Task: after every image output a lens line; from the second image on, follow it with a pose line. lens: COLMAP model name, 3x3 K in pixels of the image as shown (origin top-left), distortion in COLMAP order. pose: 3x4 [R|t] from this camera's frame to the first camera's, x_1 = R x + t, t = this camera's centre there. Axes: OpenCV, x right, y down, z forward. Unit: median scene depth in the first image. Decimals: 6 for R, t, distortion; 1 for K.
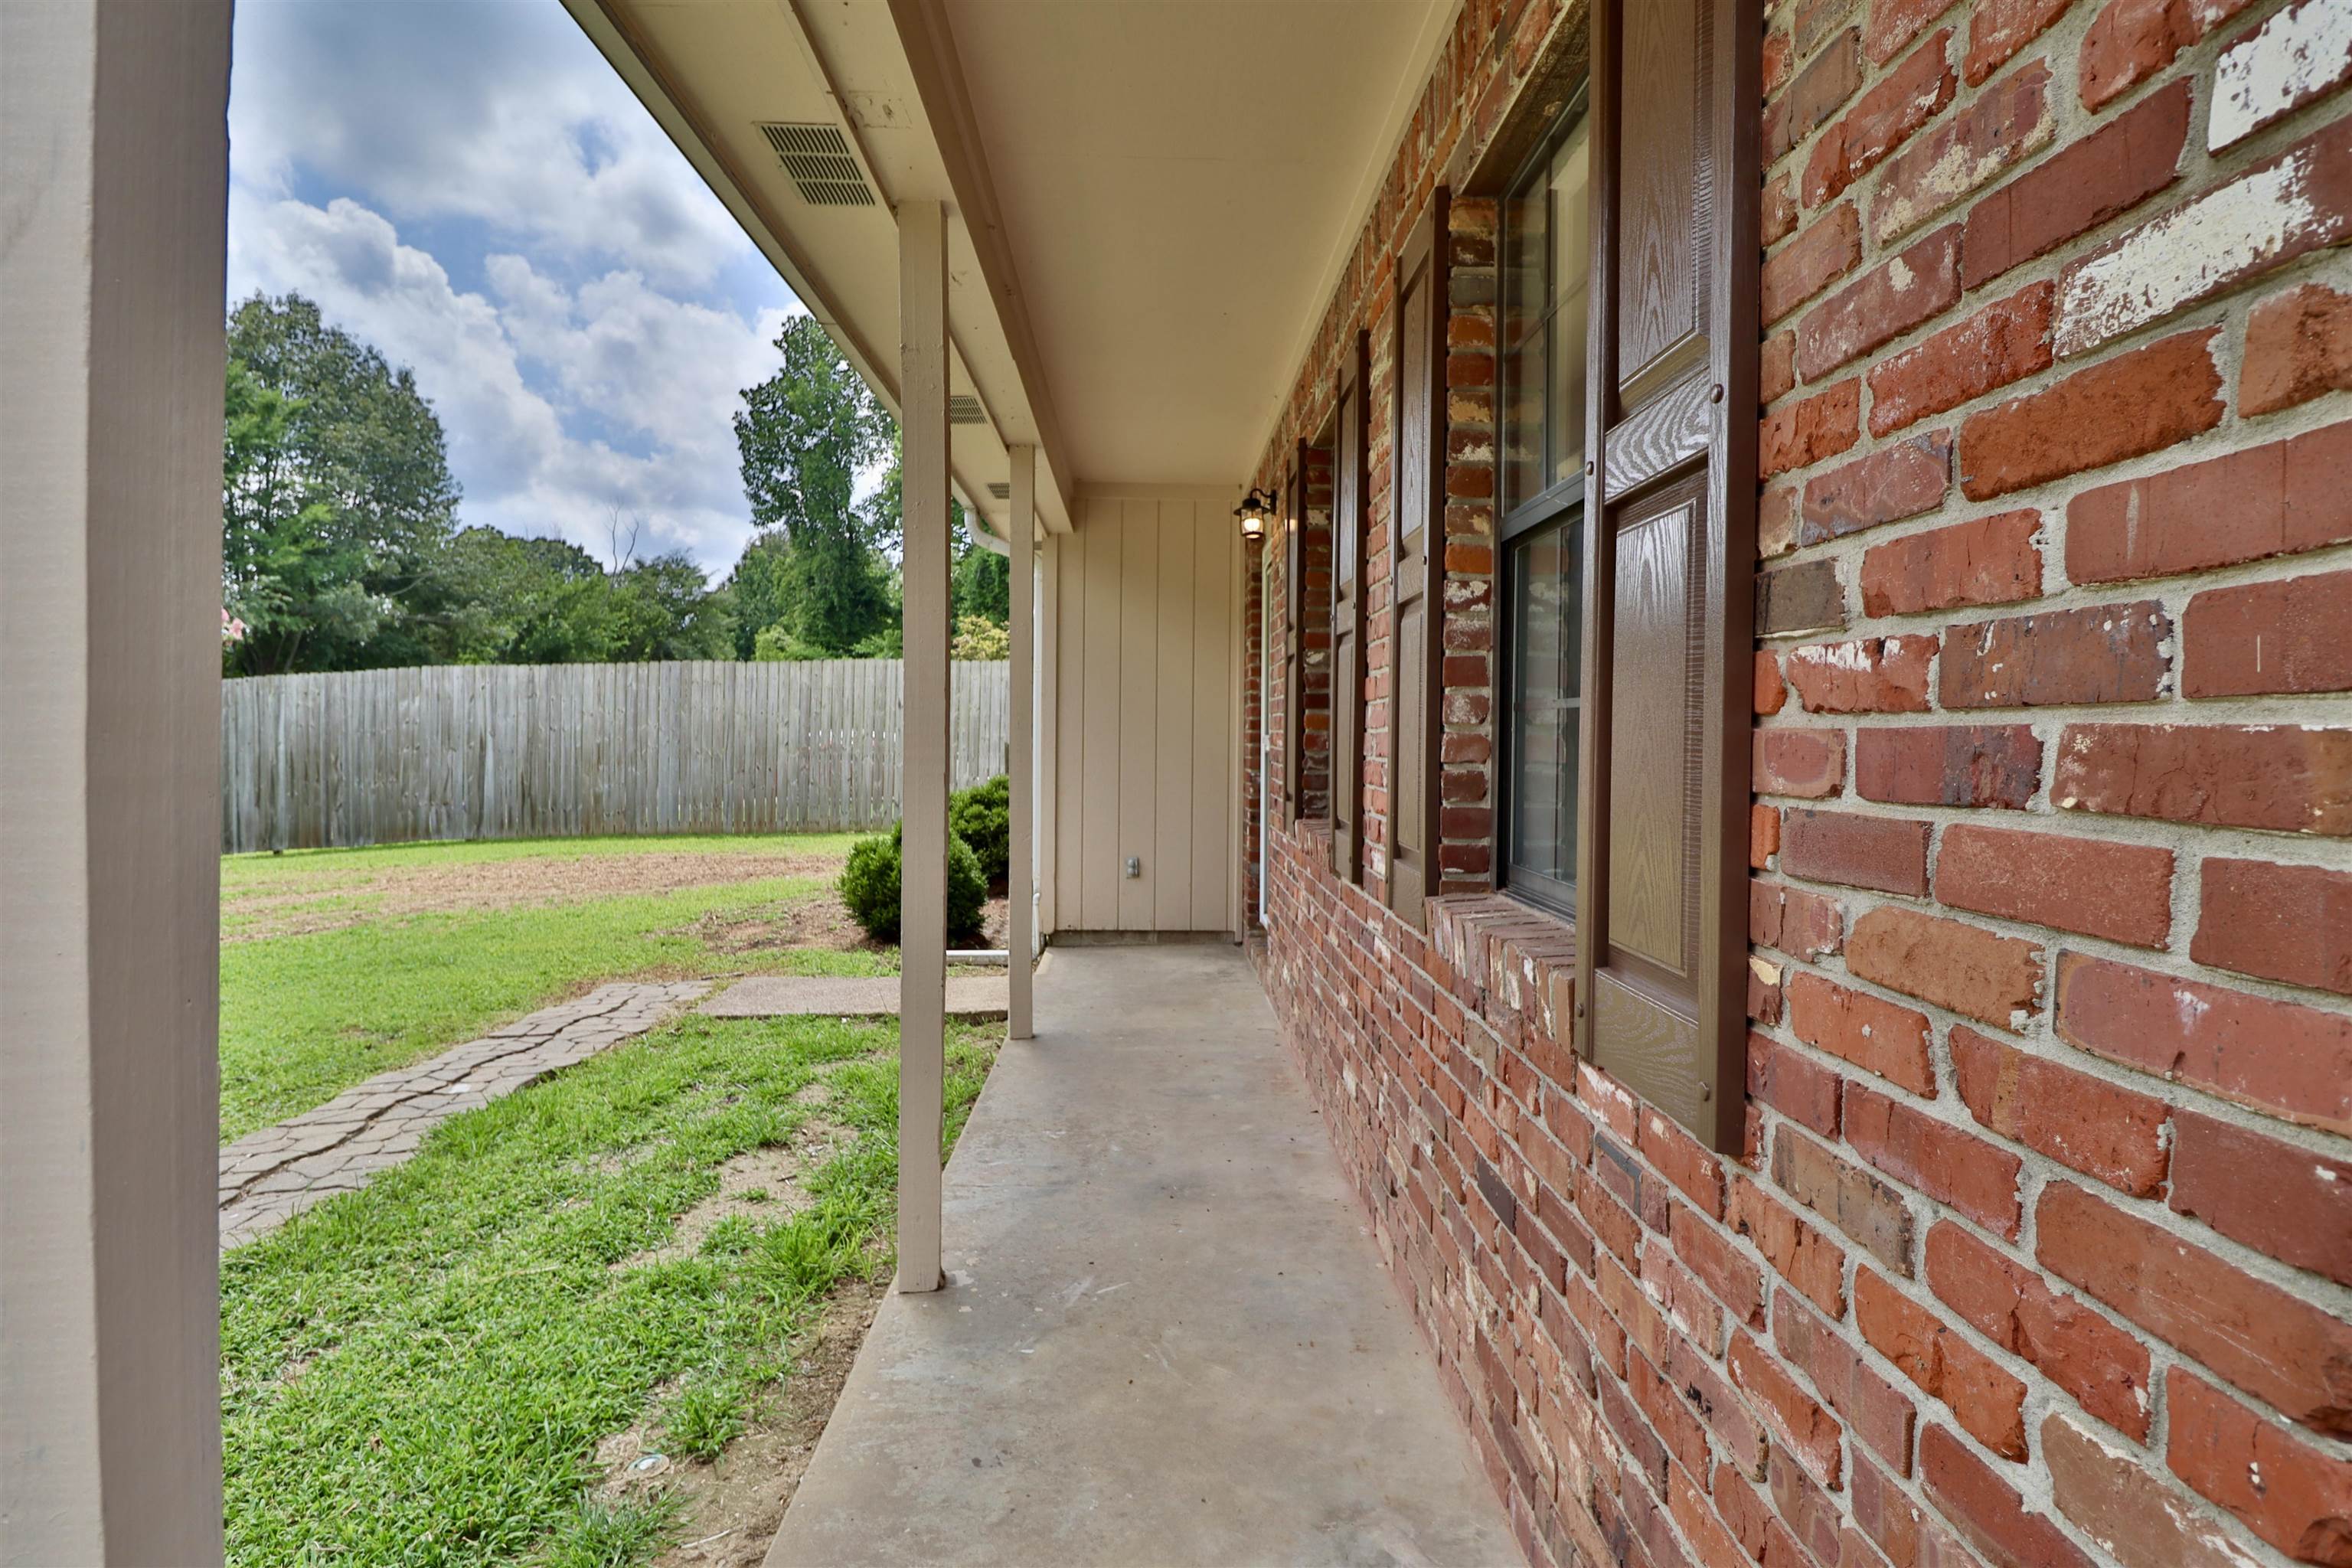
lens RADIAL K [[1214.9, 0, 1188.0], [0, 1214.9, 749.2], [0, 0, 1]] dist [0.000313, -0.013846]
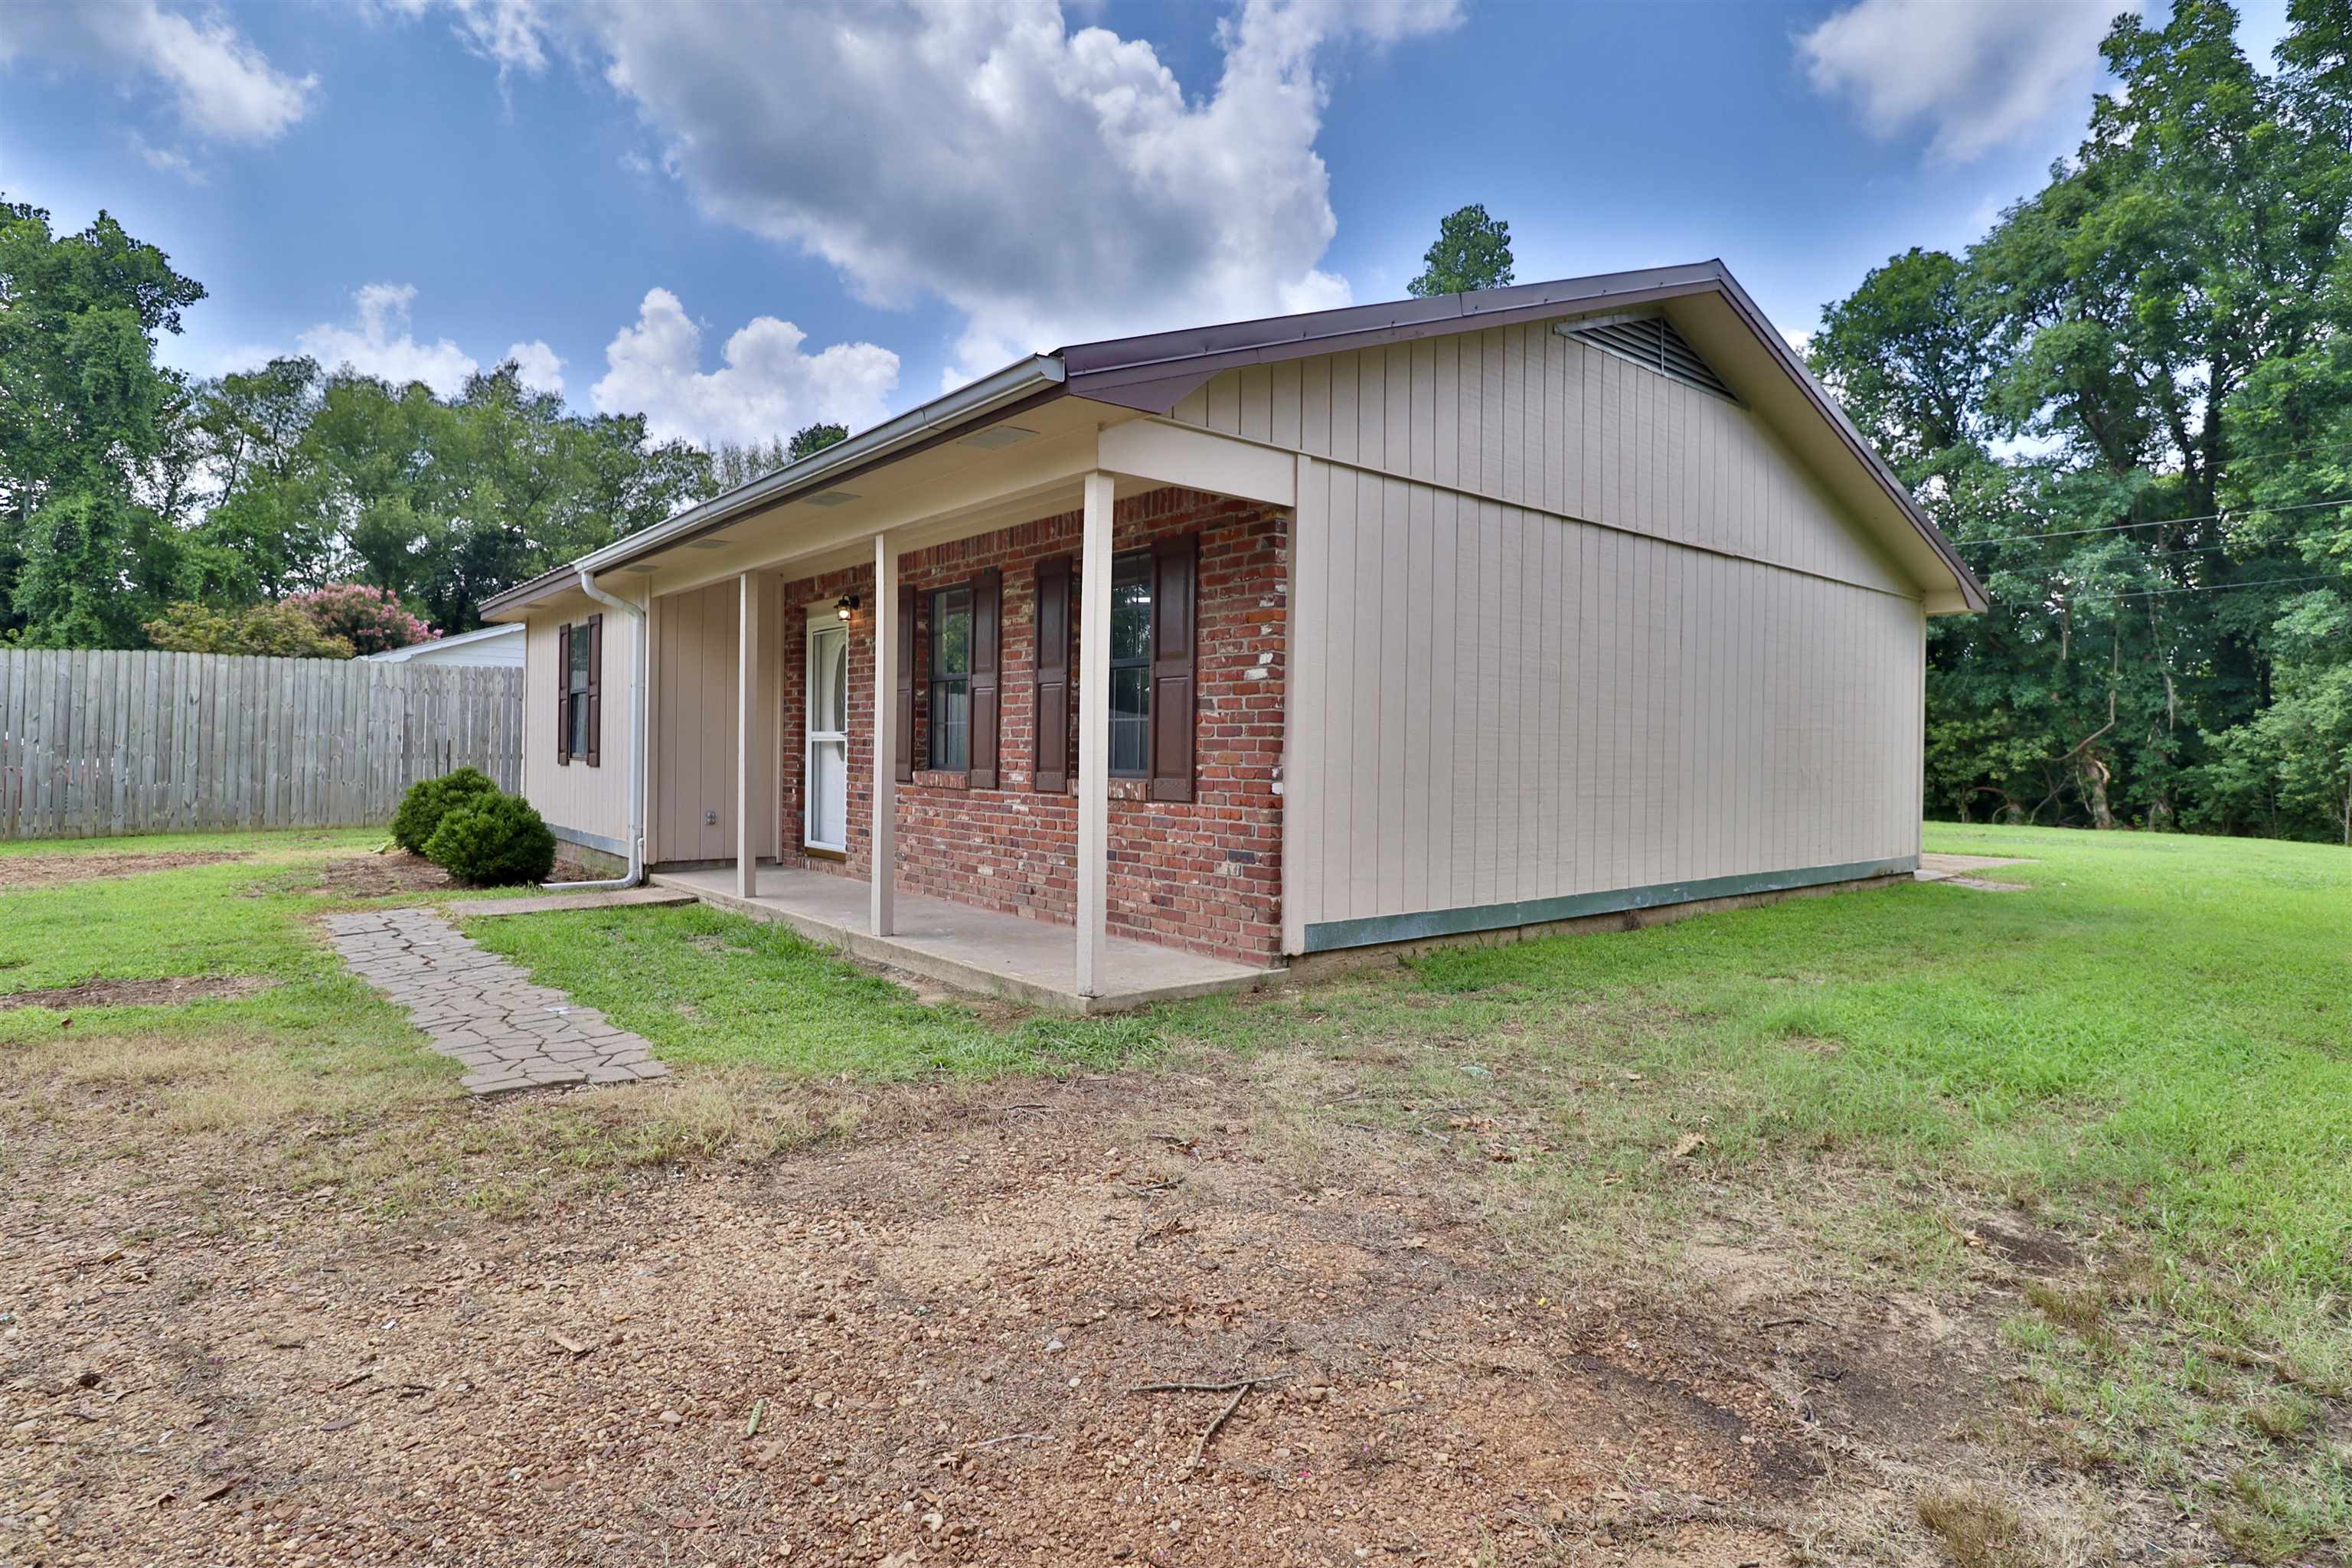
lens RADIAL K [[1214.9, 0, 1188.0], [0, 1214.9, 749.2], [0, 0, 1]] dist [0.000313, -0.013846]
pose [[0.792451, 0.003052, 0.609928, -0.503031], [0.001059, 0.999979, -0.006380, 0.021240], [-0.609935, 0.005702, 0.792431, -0.577647]]
